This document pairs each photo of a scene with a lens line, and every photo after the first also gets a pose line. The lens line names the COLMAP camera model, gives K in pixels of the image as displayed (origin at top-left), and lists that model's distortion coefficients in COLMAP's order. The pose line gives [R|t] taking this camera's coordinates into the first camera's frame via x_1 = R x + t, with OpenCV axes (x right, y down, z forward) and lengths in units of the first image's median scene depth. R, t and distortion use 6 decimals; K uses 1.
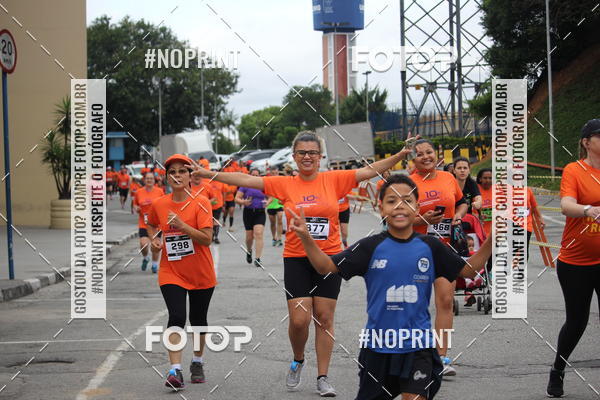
lens RADIAL K [[3982.3, 0, 300.0], [0, 3982.3, 200.0], [0, 0, 1]] dist [-0.598689, 72.014861]
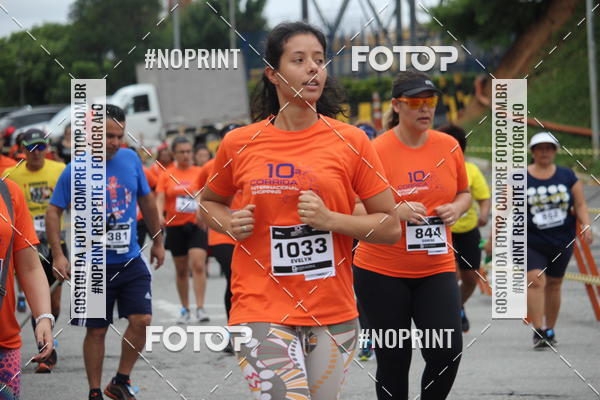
lens RADIAL K [[3454.7, 0, 300.0], [0, 3454.7, 200.0], [0, 0, 1]] dist [0.092722, 14.958159]
pose [[0.992181, -0.009222, -0.124463, 0.081791], [0.010210, 0.999921, 0.007302, -0.003271], [0.124386, -0.008516, 0.992197, 0.549375]]
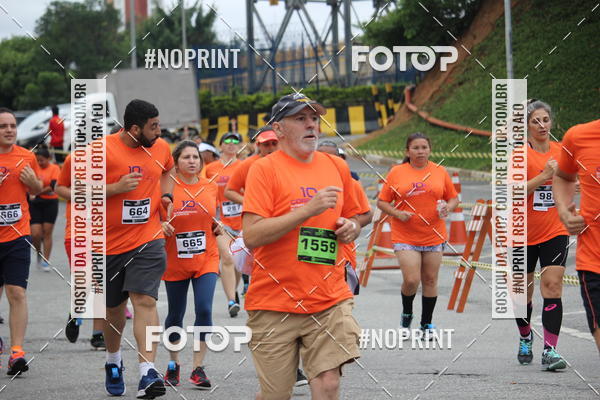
lens RADIAL K [[3982.3, 0, 300.0], [0, 3982.3, 200.0], [0, 0, 1]] dist [-0.598689, 72.014861]
pose [[0.996921, -0.007949, -0.078009, 0.078014], [0.008888, 0.999892, 0.011698, -0.006269], [0.077908, -0.012356, 0.996884, 0.427517]]
